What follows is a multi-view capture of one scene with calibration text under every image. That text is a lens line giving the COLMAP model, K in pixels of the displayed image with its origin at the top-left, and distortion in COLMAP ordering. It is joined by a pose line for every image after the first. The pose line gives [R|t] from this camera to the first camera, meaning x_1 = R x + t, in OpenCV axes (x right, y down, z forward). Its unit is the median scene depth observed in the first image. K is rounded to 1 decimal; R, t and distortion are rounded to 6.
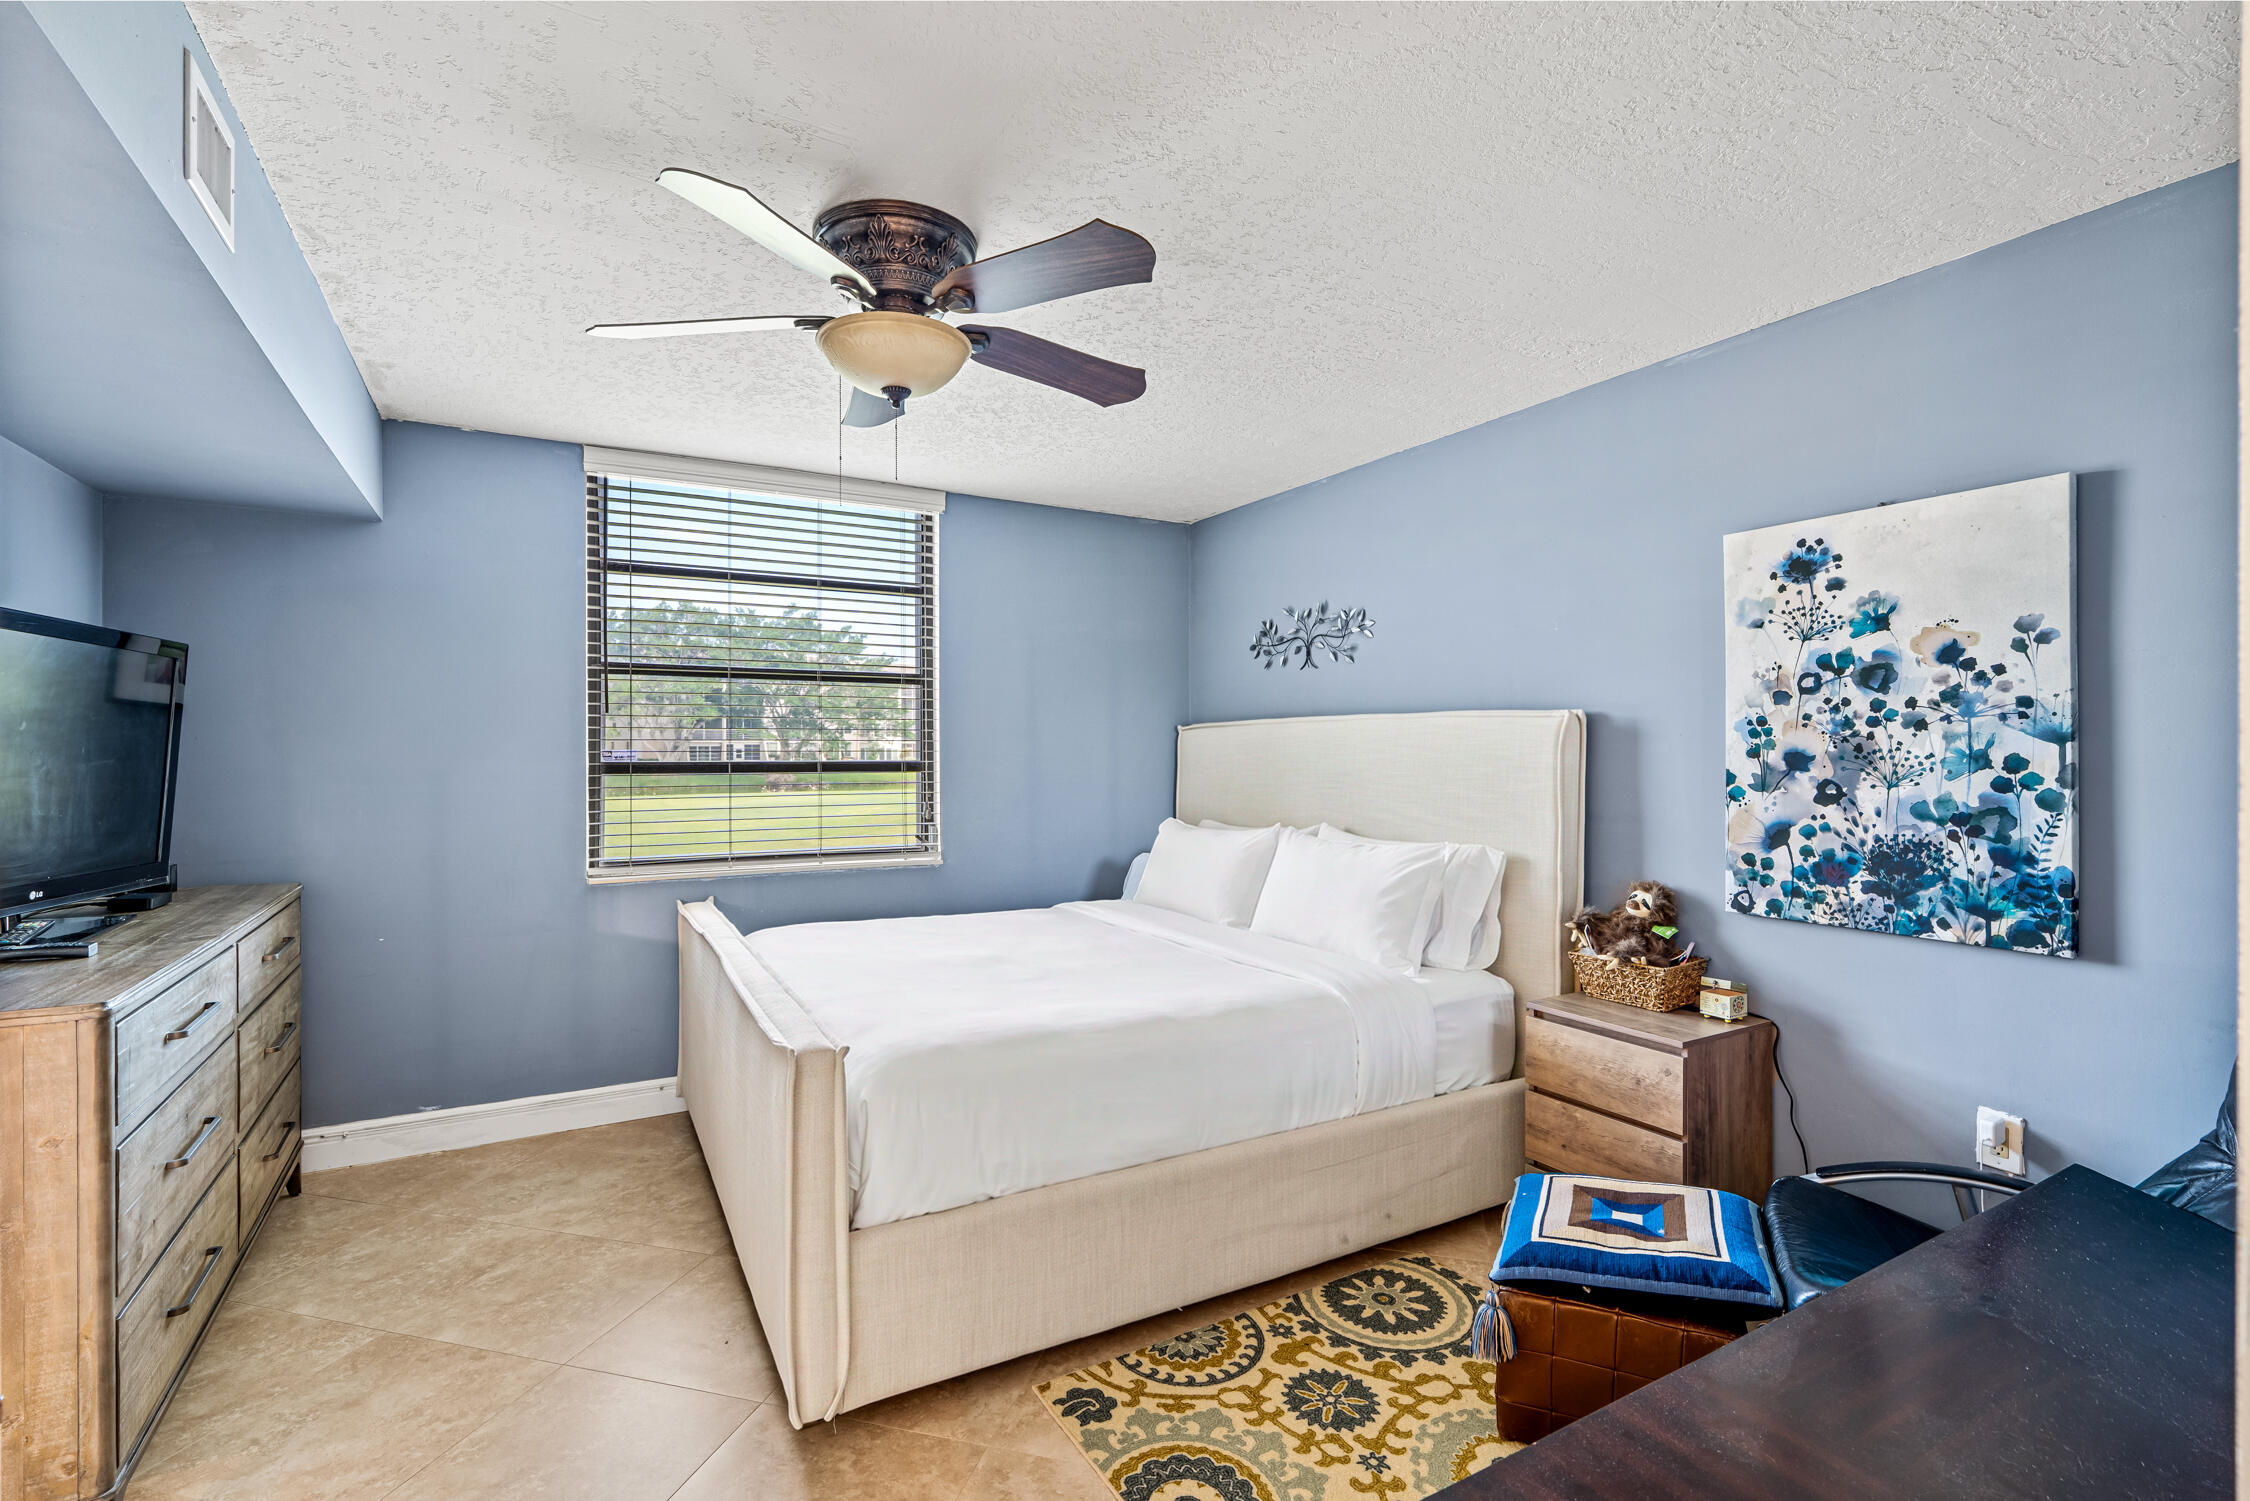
lens RADIAL K [[1012.3, 0, 1129.3], [0, 1012.3, 748.6], [0, 0, 1]] dist [-0.003203, 0.000552]
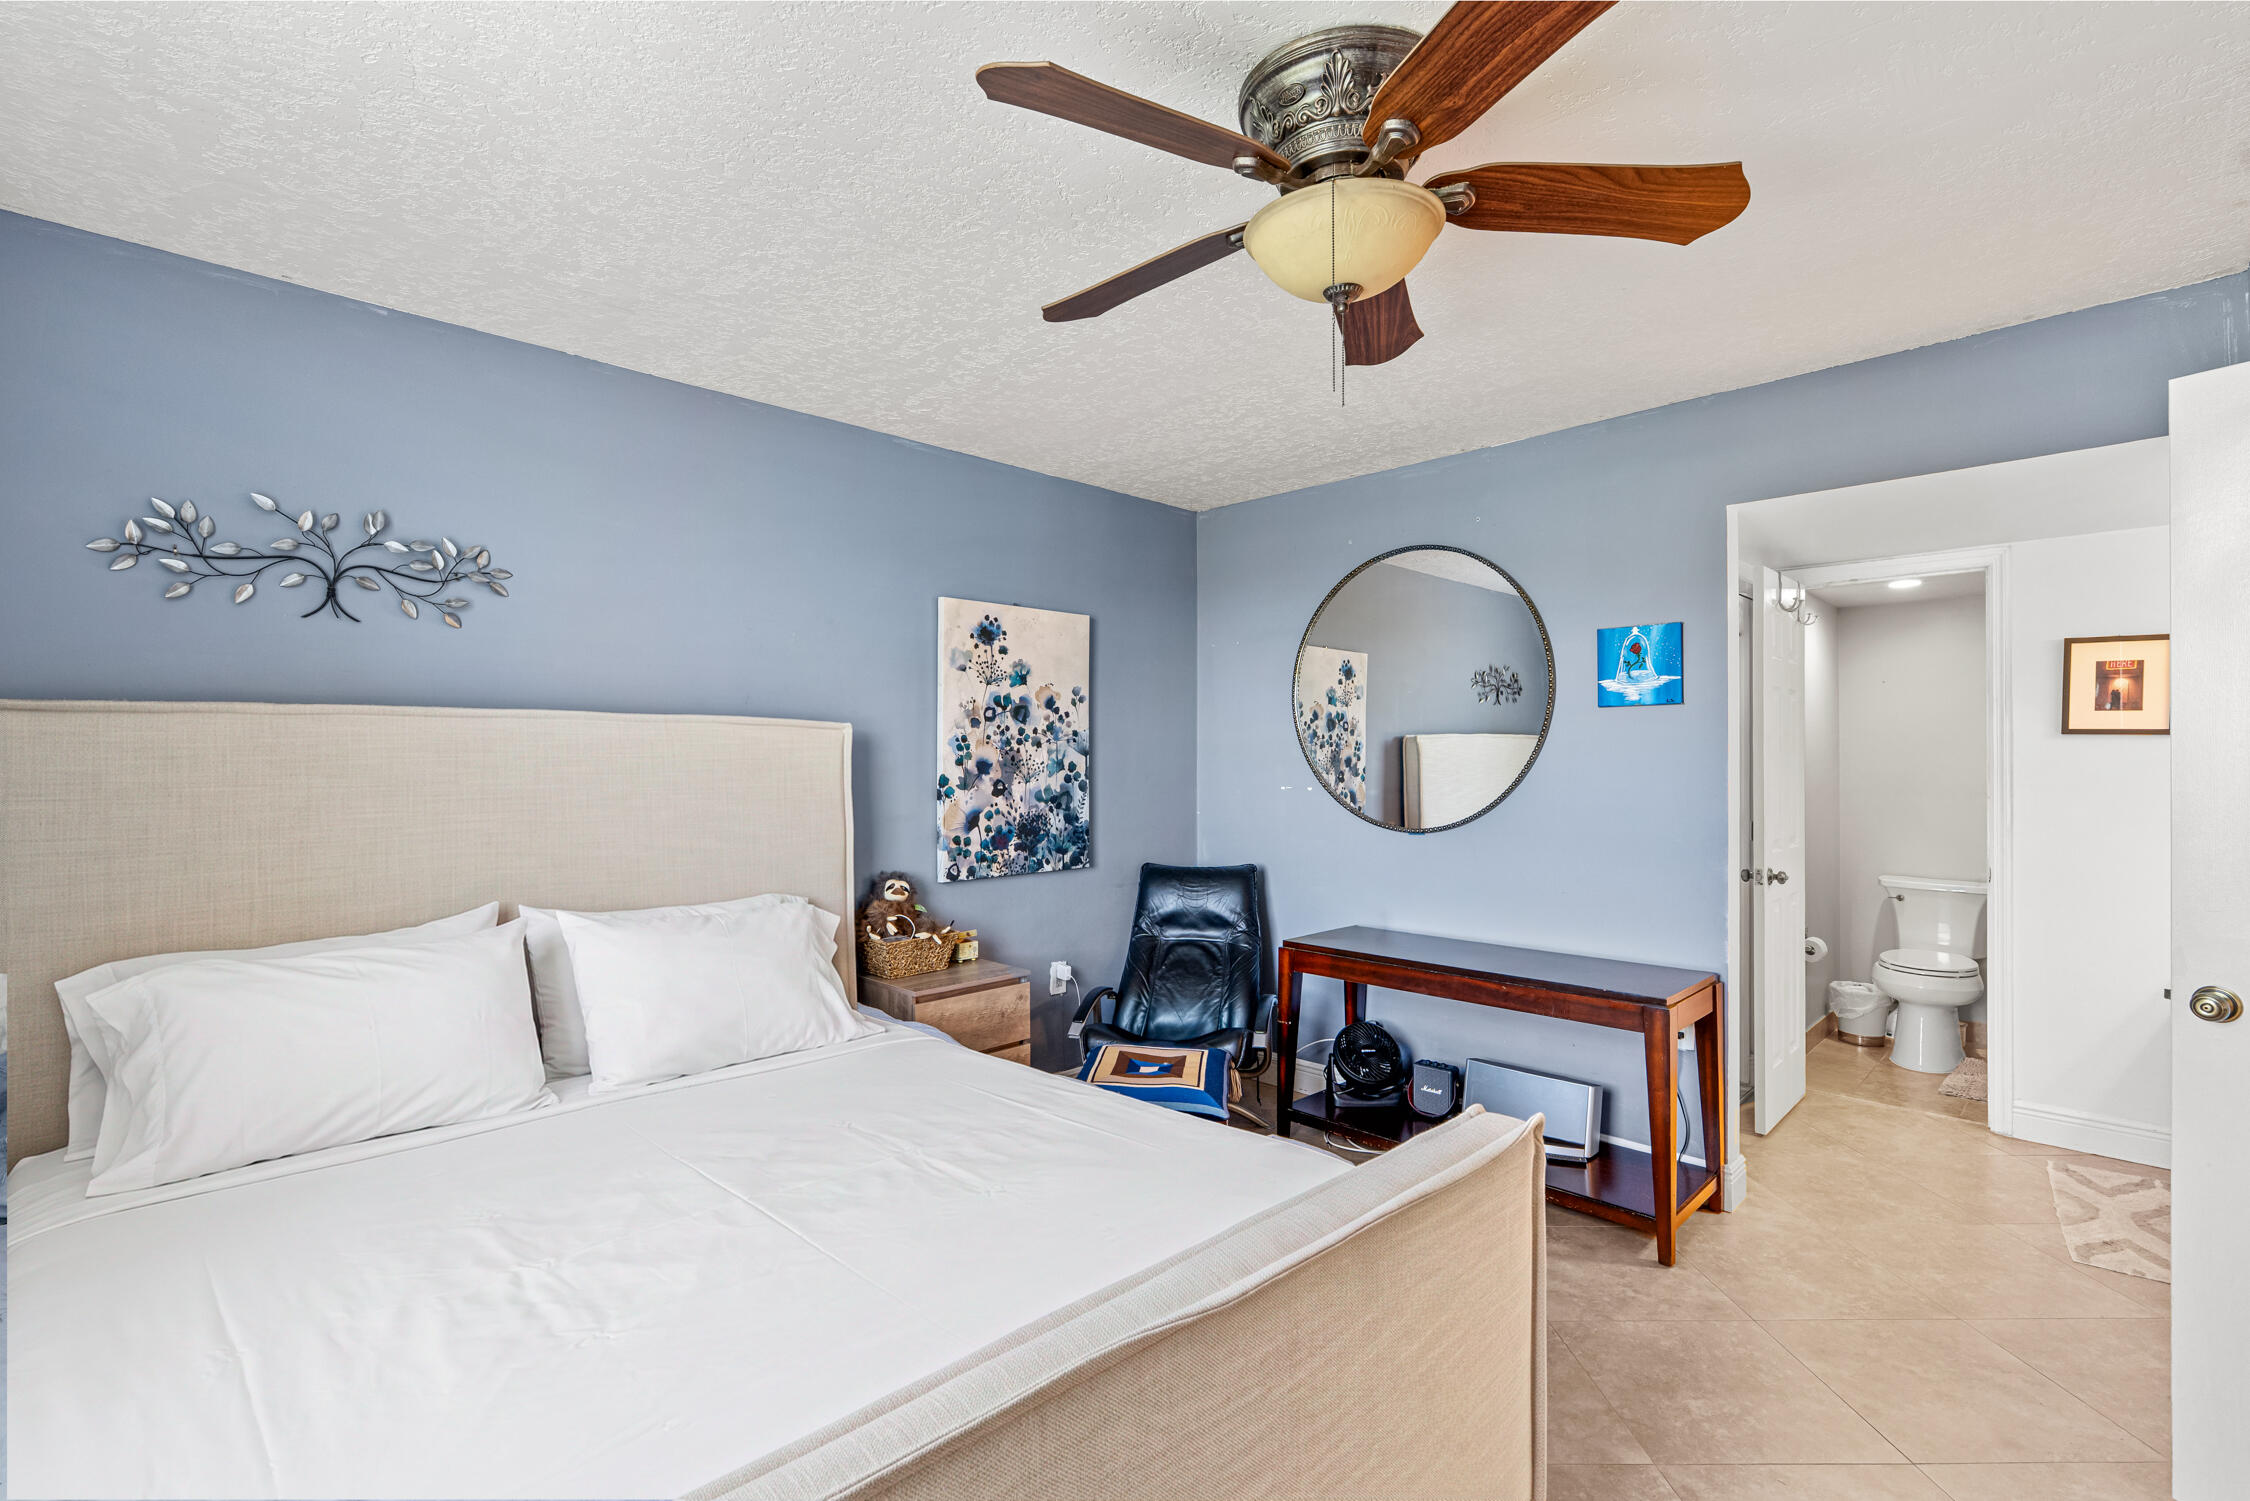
lens RADIAL K [[1012.3, 0, 1134.4], [0, 1012.3, 757.0], [0, 0, 1]] dist [-0.003203, 0.000552]
pose [[-0.252352, 0.008018, 0.967602, -0.815539], [0.006821, 0.999956, -0.006507, 0.008690], [-0.967611, 0.004958, -0.252396, 1.189601]]
